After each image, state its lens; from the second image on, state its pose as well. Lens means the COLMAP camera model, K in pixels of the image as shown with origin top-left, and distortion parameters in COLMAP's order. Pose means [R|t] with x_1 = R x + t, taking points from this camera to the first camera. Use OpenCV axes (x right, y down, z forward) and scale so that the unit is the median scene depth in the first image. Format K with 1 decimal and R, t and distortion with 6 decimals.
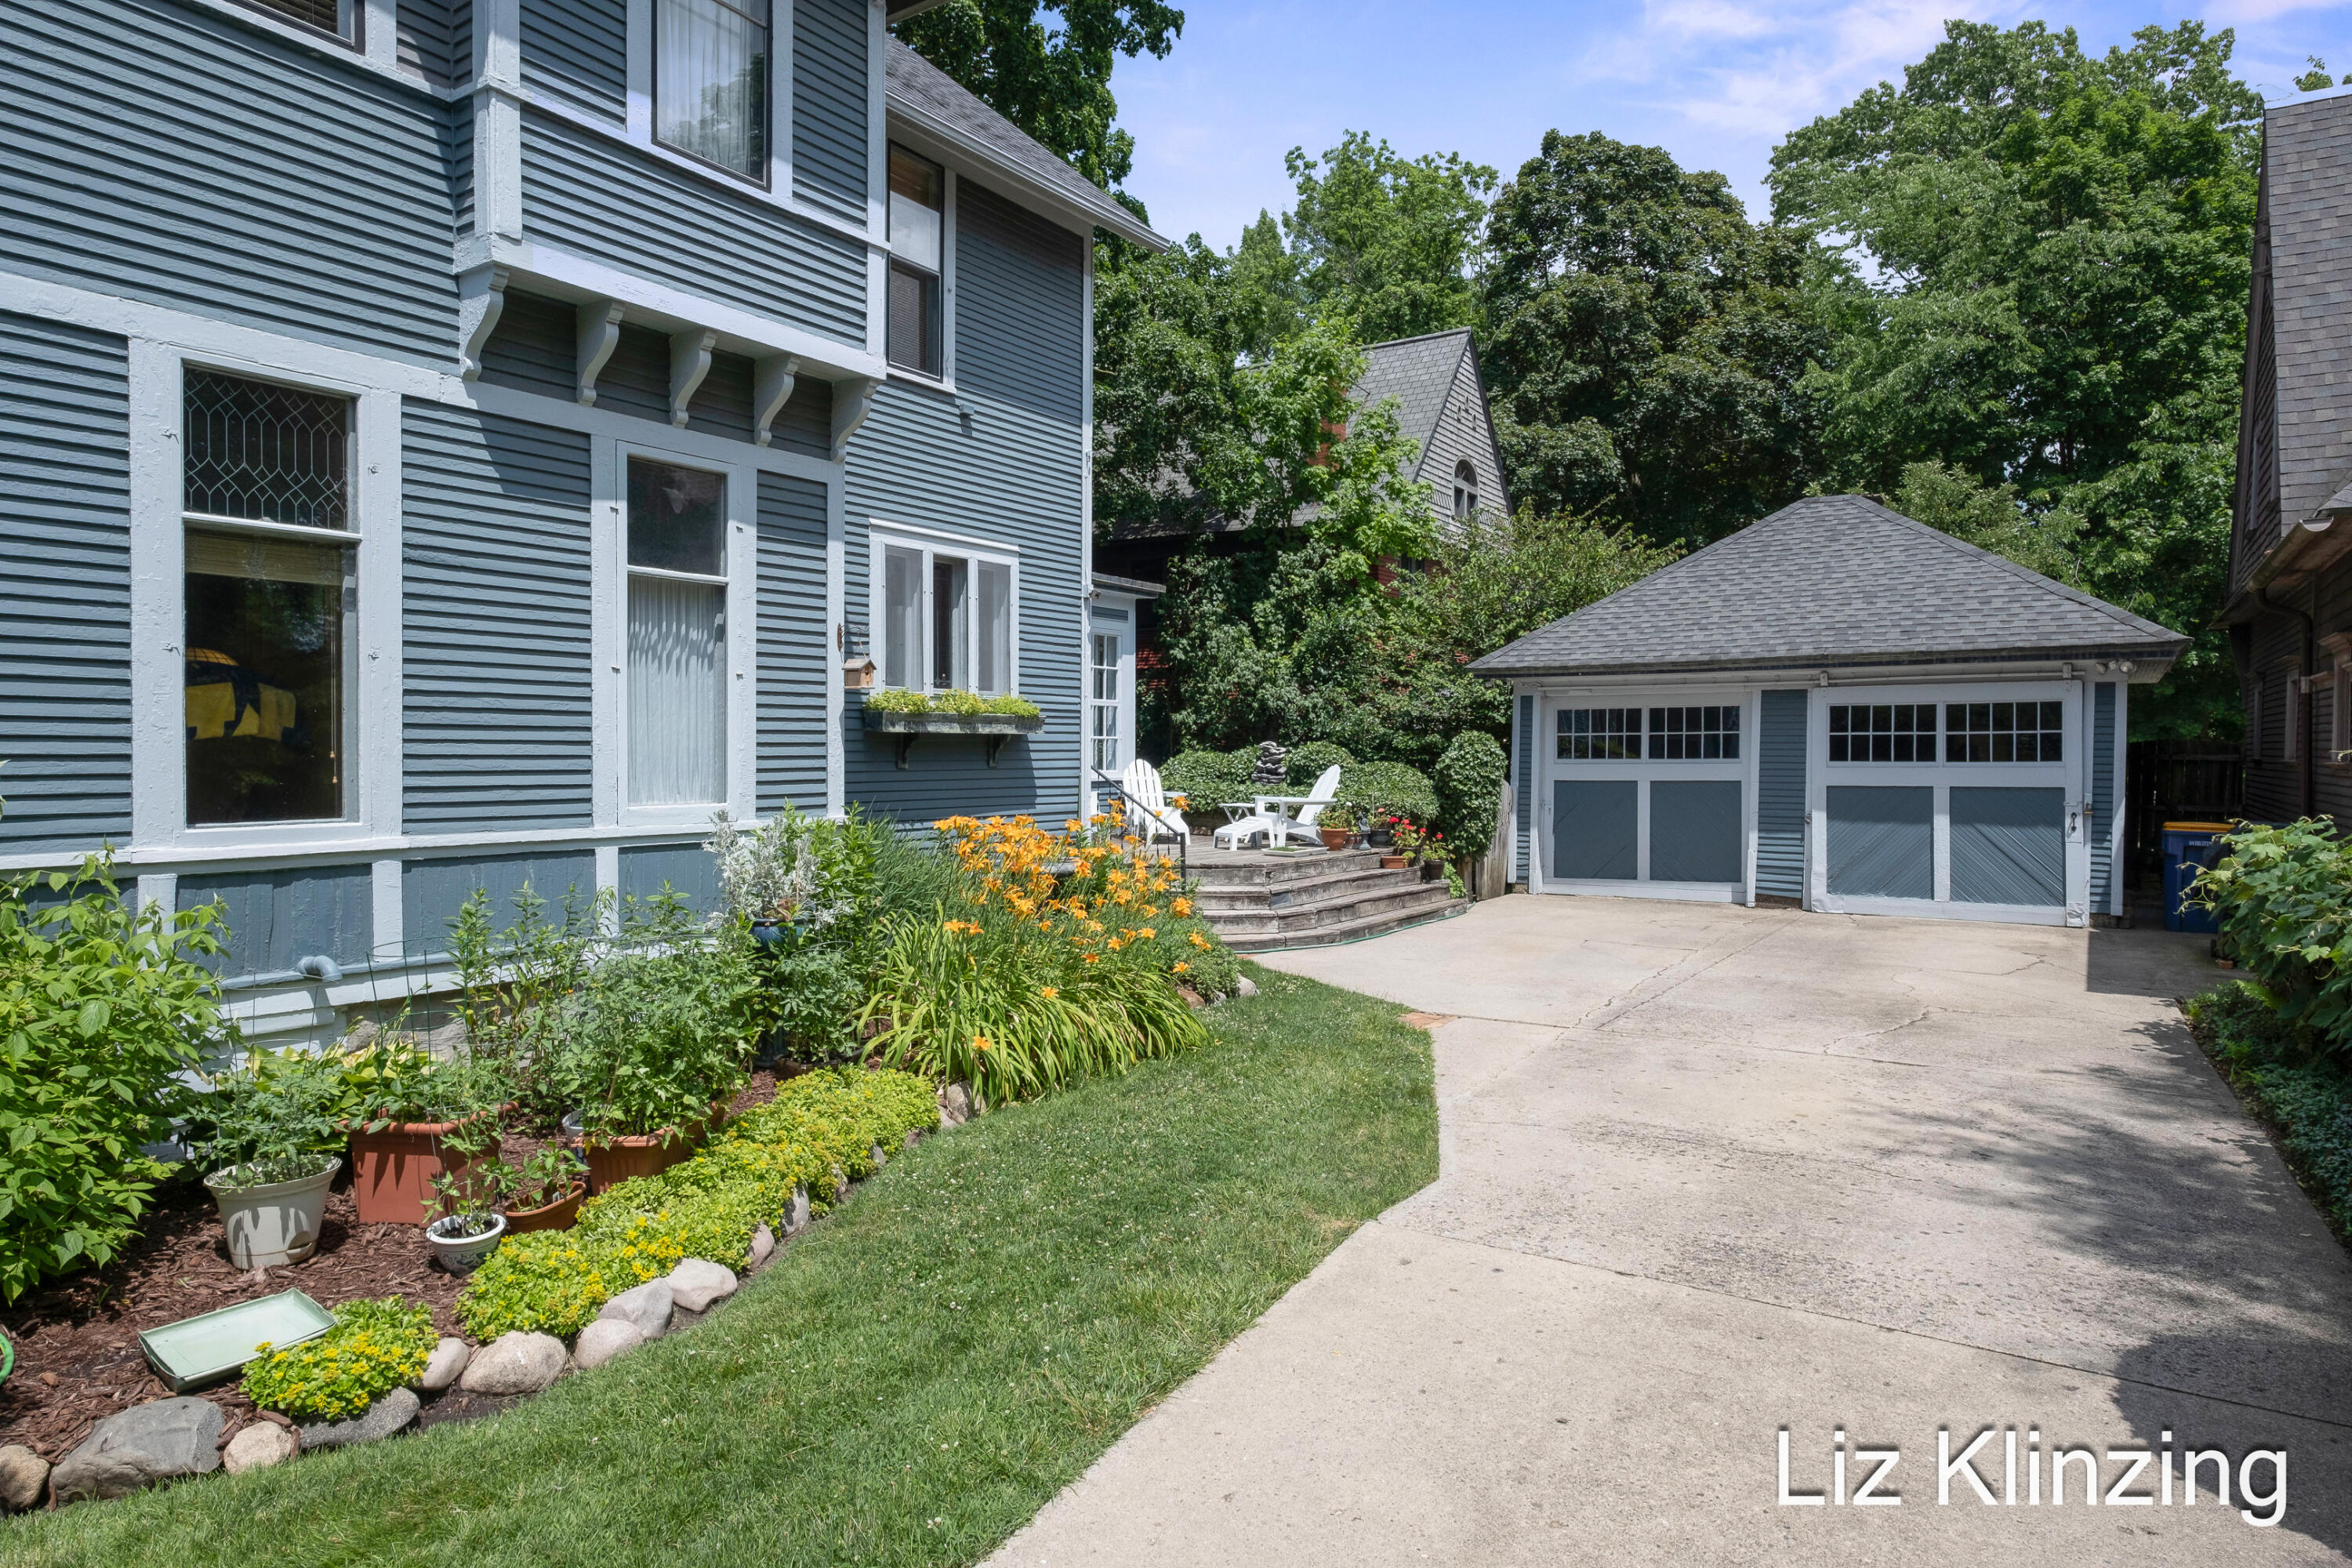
lens RADIAL K [[1358.5, 0, 1173.7], [0, 1358.5, 781.0], [0, 0, 1]] dist [0.005600, 0.005875]
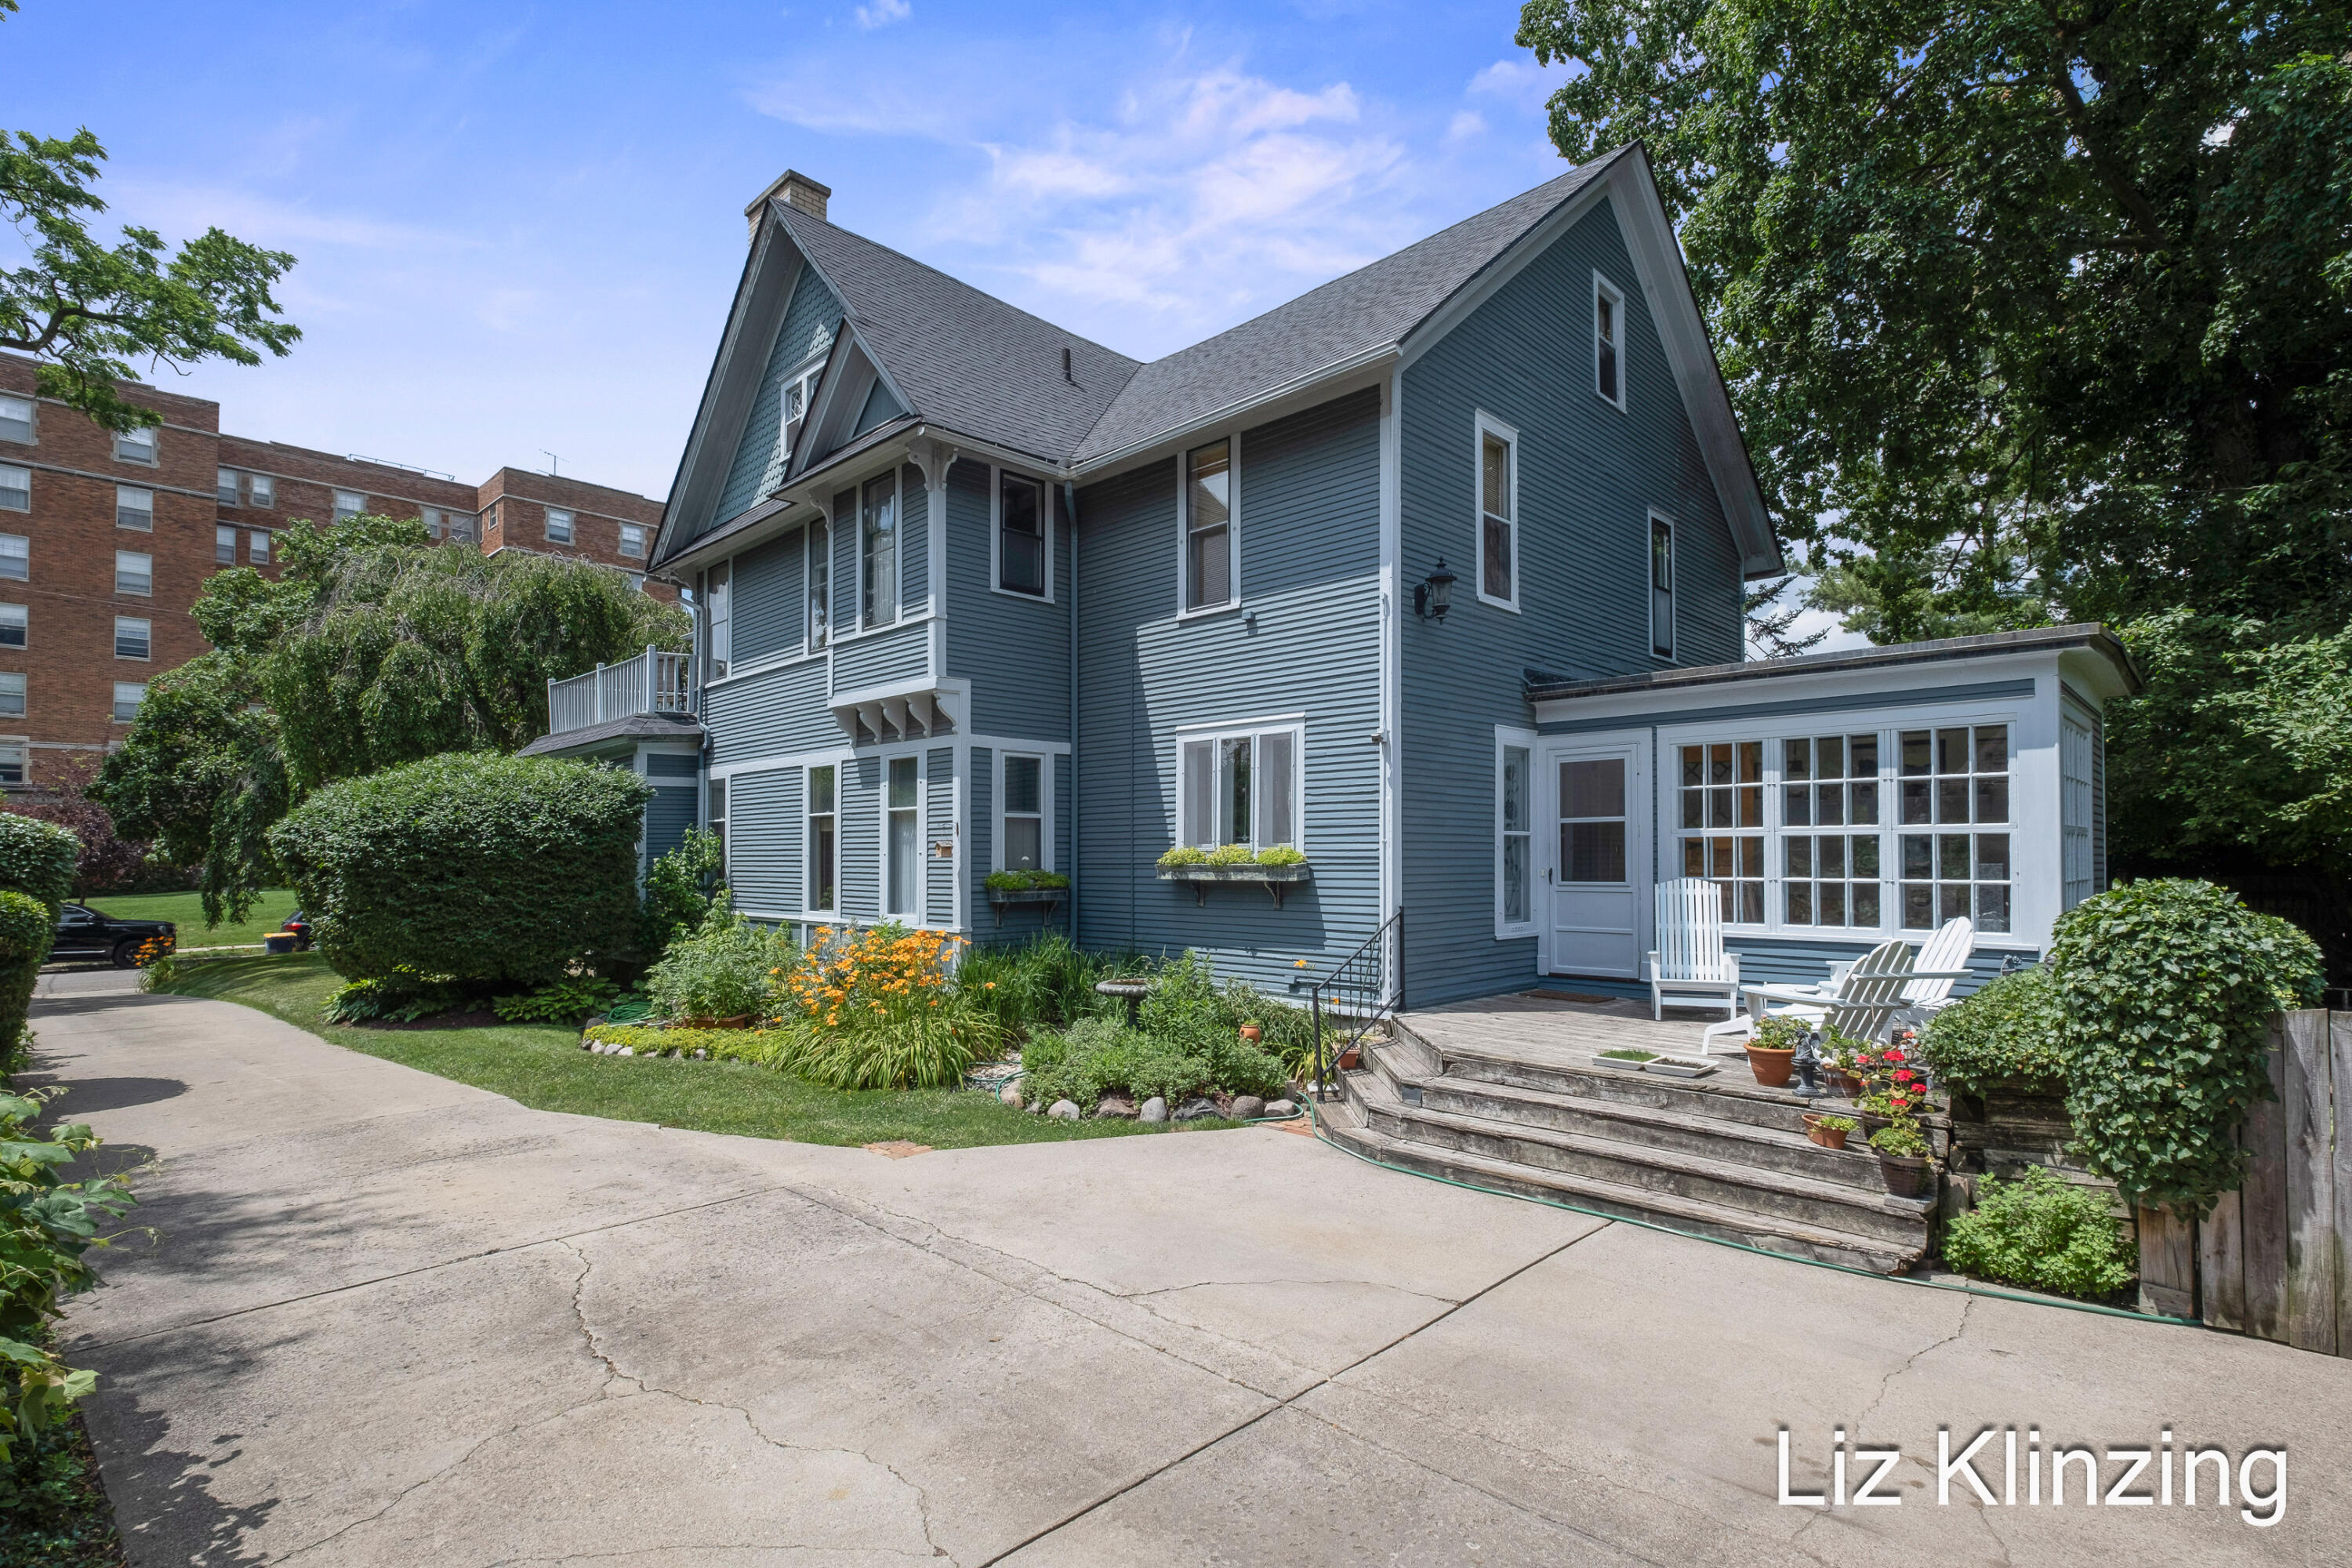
lens RADIAL K [[1101.3, 0, 1198.5], [0, 1101.3, 860.6], [0, 0, 1]] dist [0.001854, 0.000348]
pose [[-0.160305, -0.006657, -0.987045, 0.621531], [-0.025858, 0.999662, -0.002542, -0.036545], [0.986729, 0.025116, -0.160423, 0.836820]]
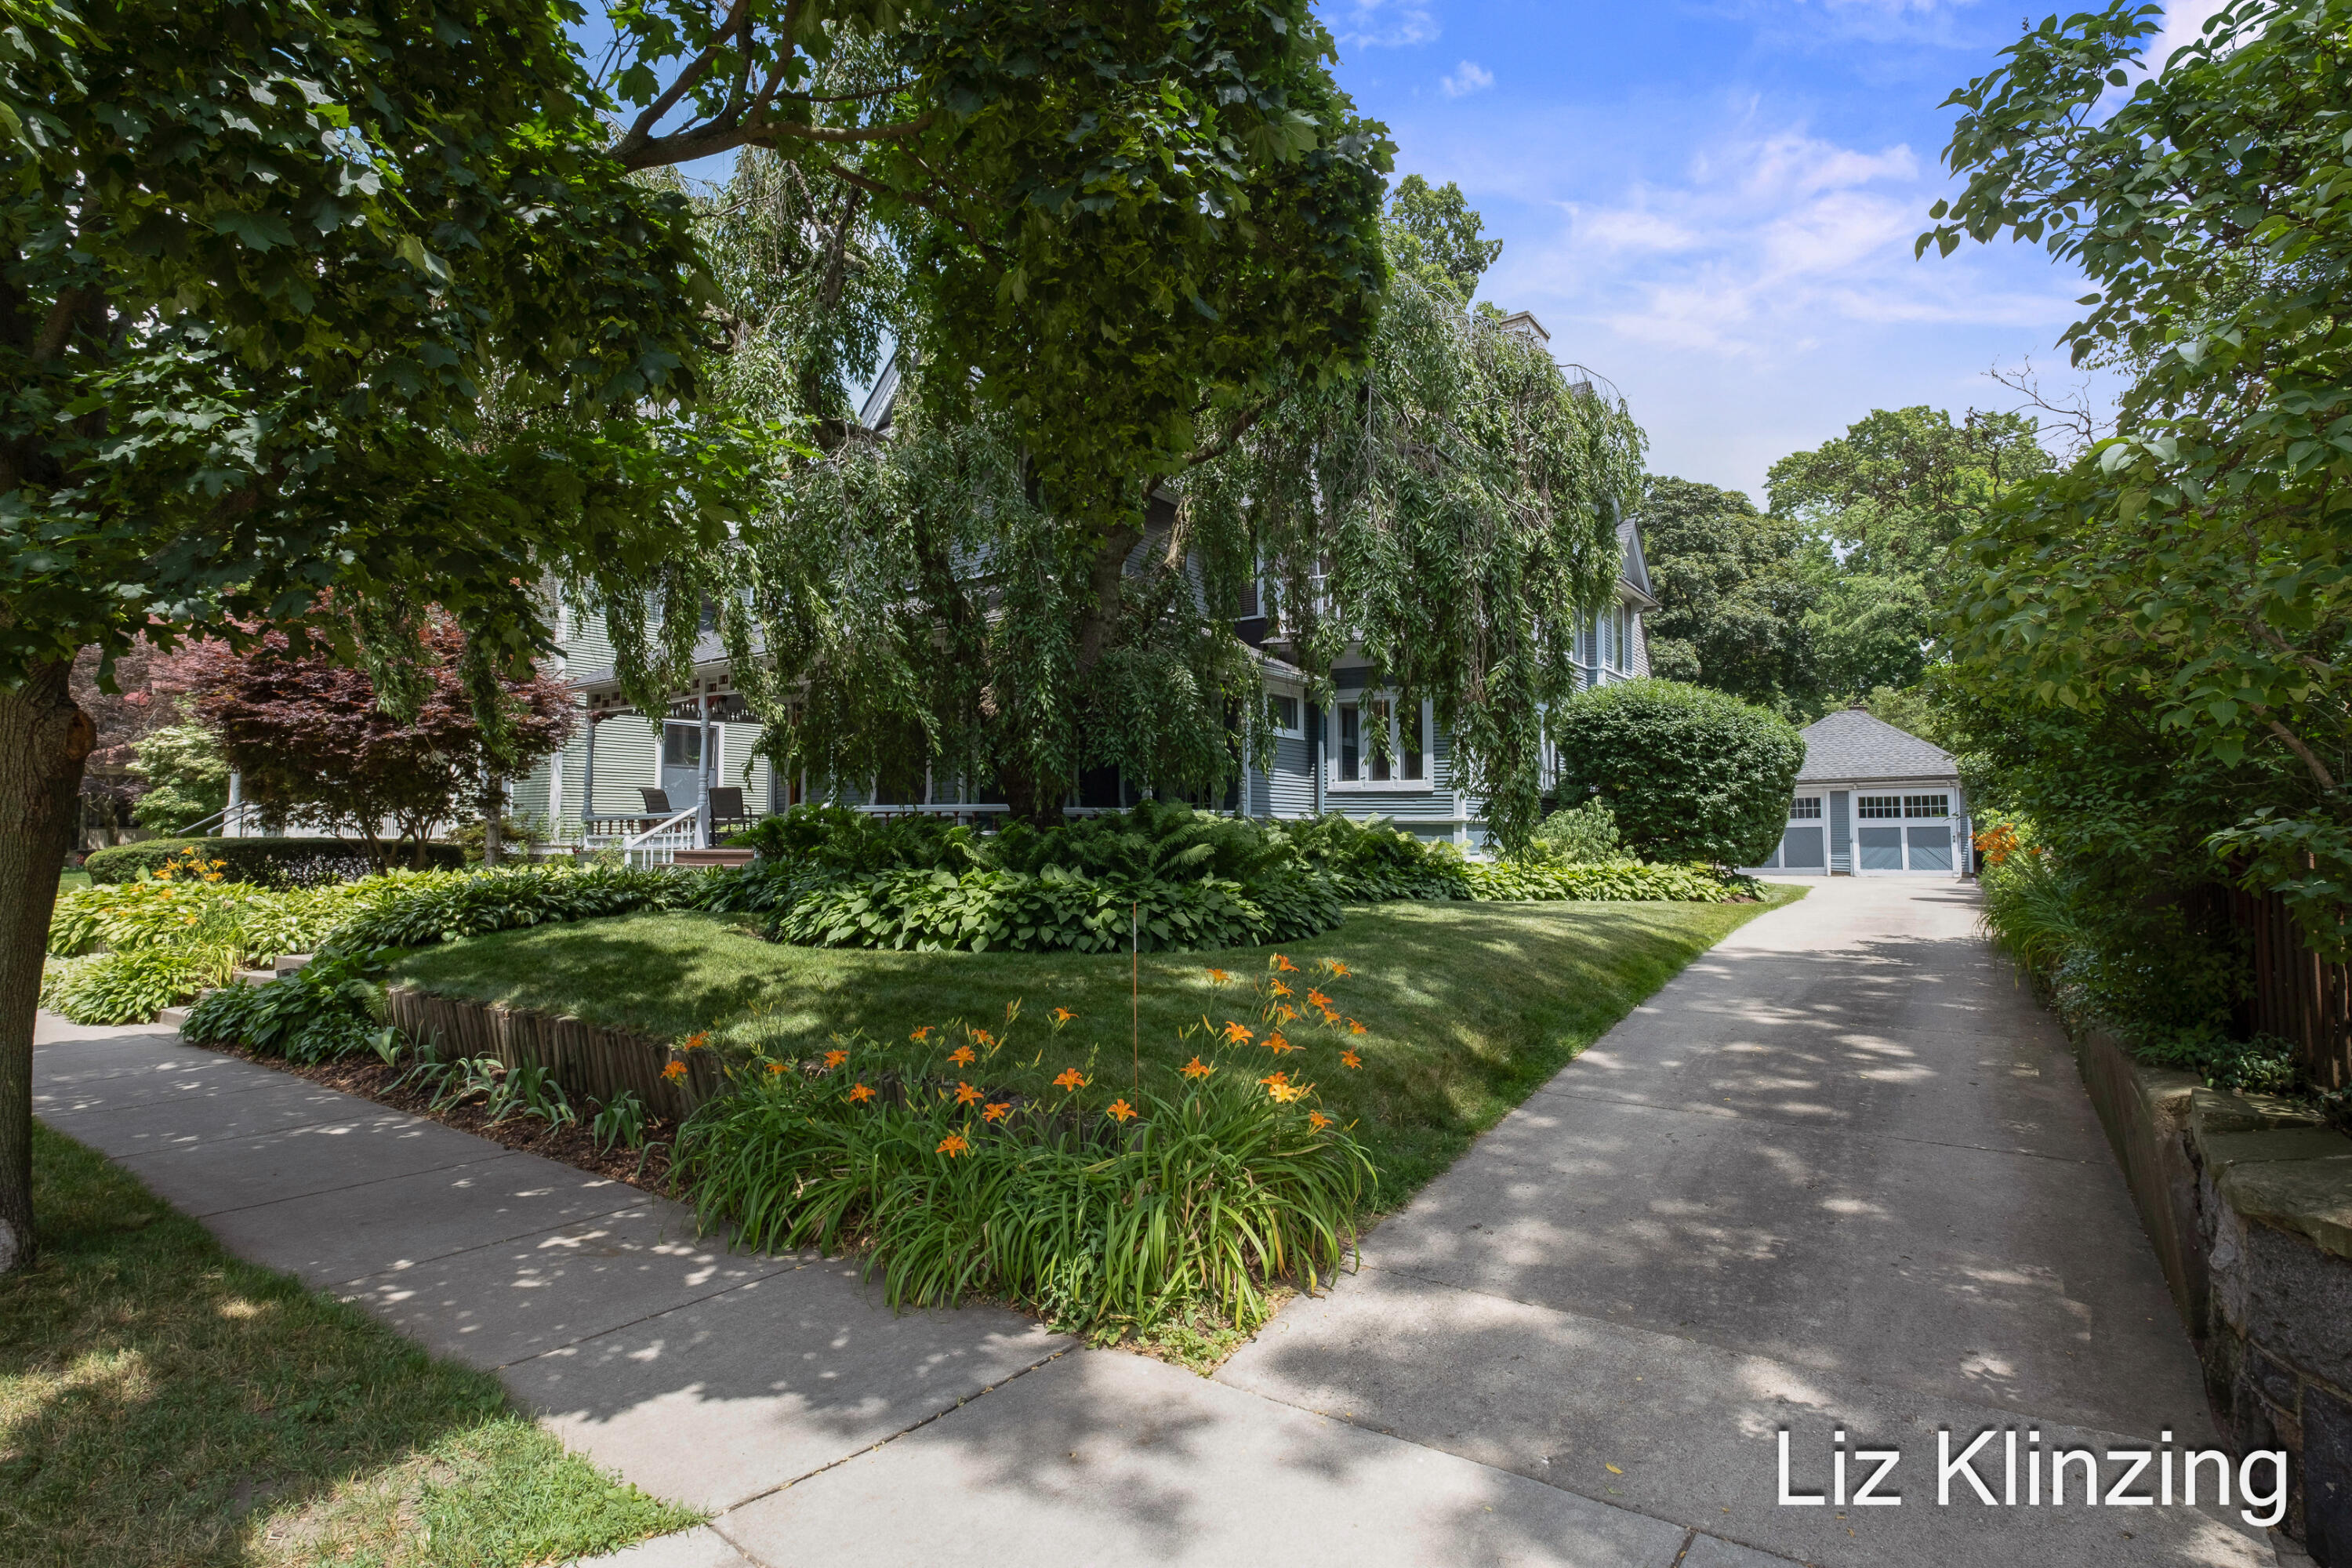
lens RADIAL K [[1160.3, 0, 1176.5], [0, 1160.3, 763.4], [0, 0, 1]] dist [0.001235, -0.000508]
pose [[0.999469, -0.001201, -0.032557, -0.753812], [-0.001872, 0.995552, -0.094194, 0.092846], [0.032526, 0.094205, 0.995021, -1.266667]]
